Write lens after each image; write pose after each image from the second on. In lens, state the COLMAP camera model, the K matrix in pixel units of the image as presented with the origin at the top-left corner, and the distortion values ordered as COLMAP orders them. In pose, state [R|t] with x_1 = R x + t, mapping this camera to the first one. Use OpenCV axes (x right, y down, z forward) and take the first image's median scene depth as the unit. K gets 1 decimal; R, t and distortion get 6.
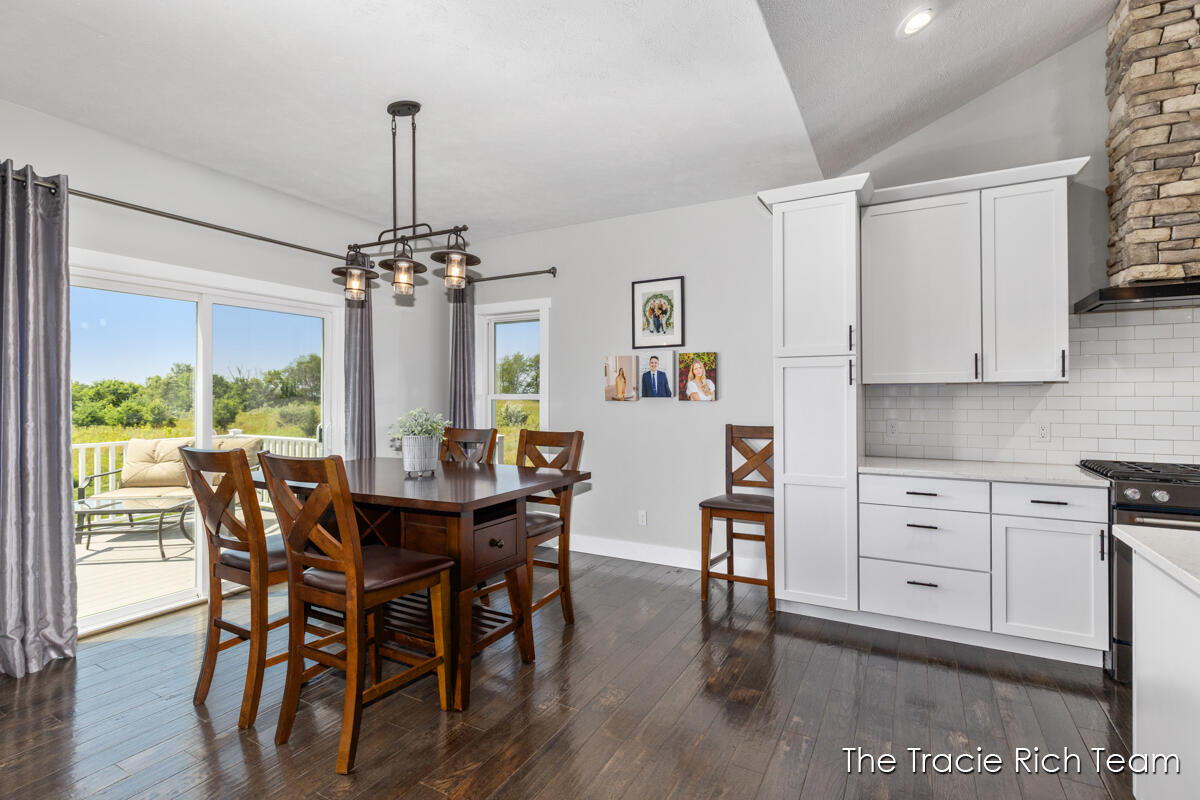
lens RADIAL K [[568.2, 0, 605.6], [0, 568.2, 391.9], [0, 0, 1]] dist [-0.002345, -0.000225]
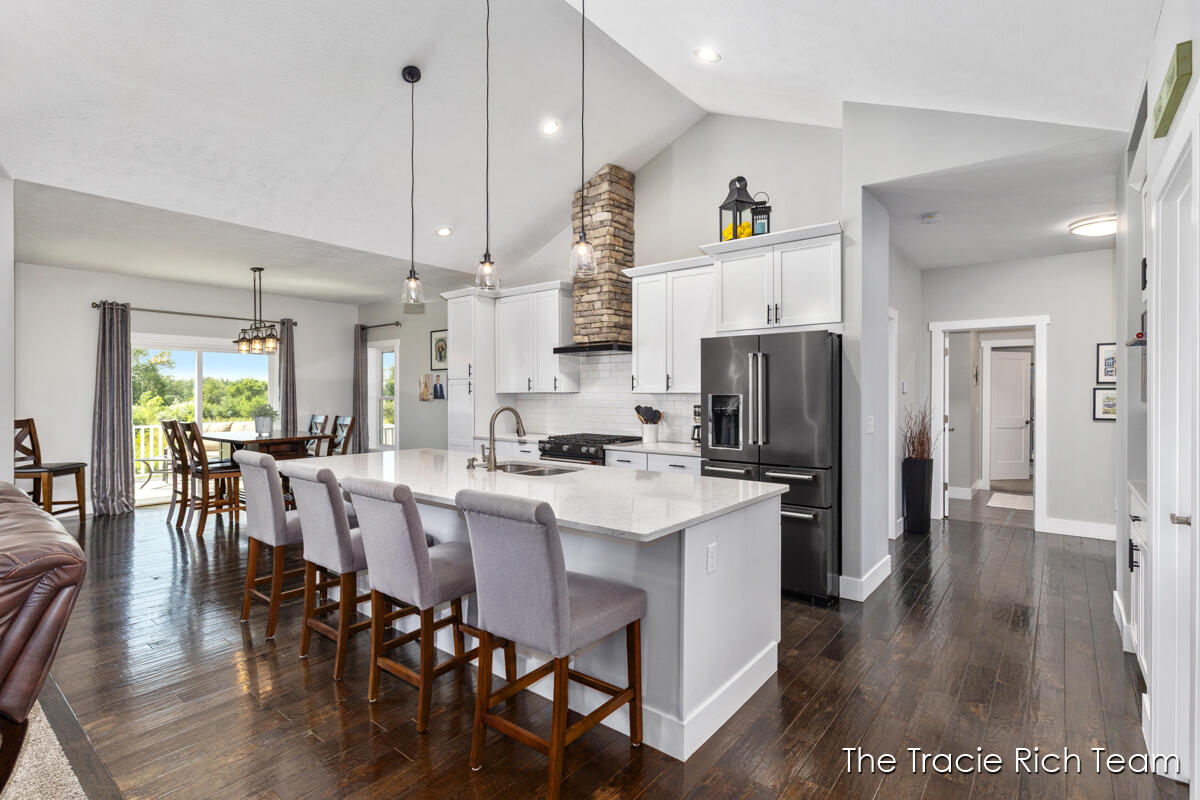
lens RADIAL K [[576.6, 0, 598.1], [0, 576.6, 395.4], [0, 0, 1]] dist [-0.000336, -0.000092]
pose [[0.983937, 0.000549, -0.178516, 0.864221], [0.001949, 0.999903, 0.013815, -0.024563], [0.178506, -0.013941, 0.983840, -0.623733]]
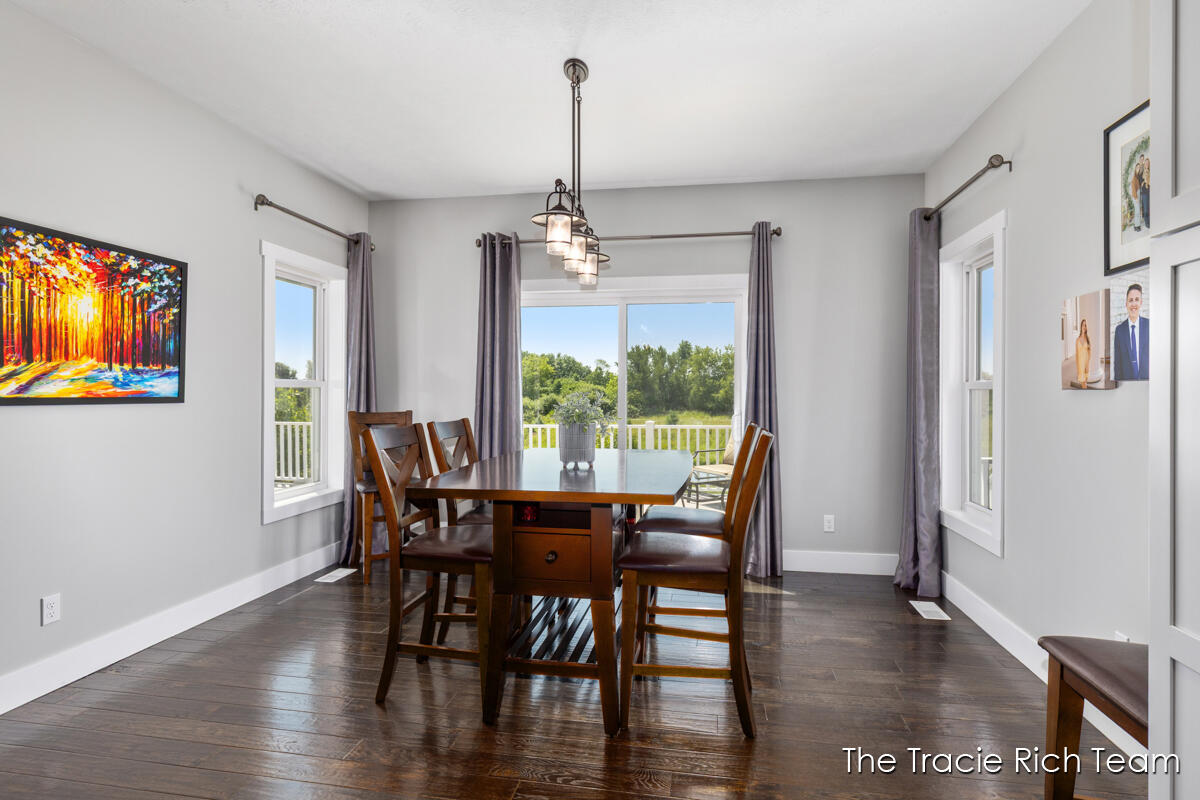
lens RADIAL K [[614.9, 0, 601.7], [0, 614.9, 389.5], [0, 0, 1]] dist [0.000234, 0.000040]
pose [[0.321731, 0.000715, -0.946831, 0.392019], [0.009323, 0.999949, 0.003923, 0.010534], [0.946785, -0.010090, 0.321707, 0.464328]]
